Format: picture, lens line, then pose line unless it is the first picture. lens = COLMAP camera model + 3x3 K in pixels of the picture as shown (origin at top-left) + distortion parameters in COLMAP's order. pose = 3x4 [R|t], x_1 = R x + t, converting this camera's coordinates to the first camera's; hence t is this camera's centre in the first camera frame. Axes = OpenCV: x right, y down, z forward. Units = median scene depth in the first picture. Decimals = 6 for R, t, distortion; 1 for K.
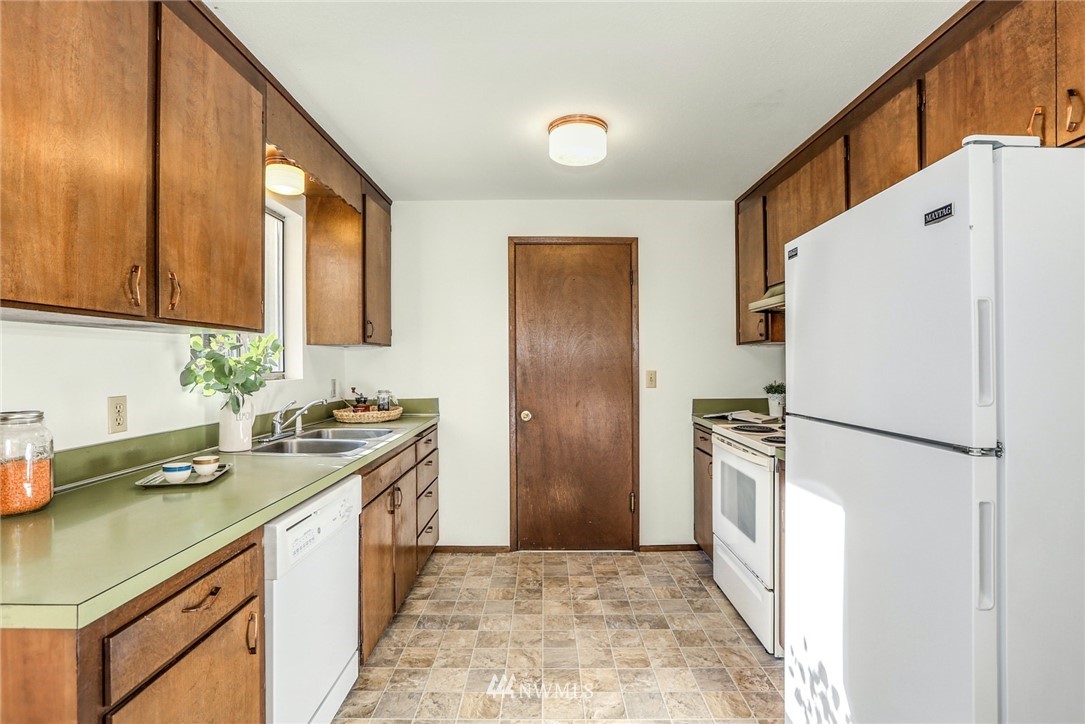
lens RADIAL K [[522.6, 0, 542.5], [0, 522.6, 362.0], [0, 0, 1]] dist [-0.048518, 0.020045]
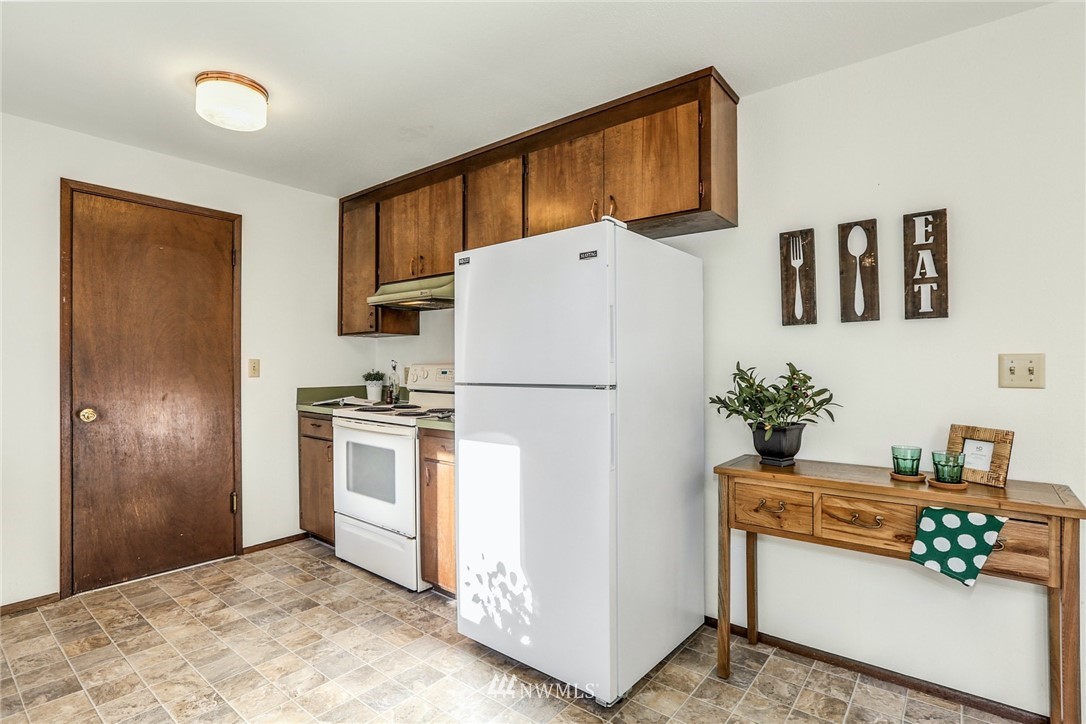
lens RADIAL K [[576.0, 0, 510.0], [0, 576.0, 364.7], [0, 0, 1]] dist [-0.023098, 0.019160]
pose [[0.647602, 0.008460, 0.761932, -0.331760], [-0.004687, 0.999964, -0.007119, 0.037691], [-0.761964, 0.001040, 0.647618, -0.026733]]
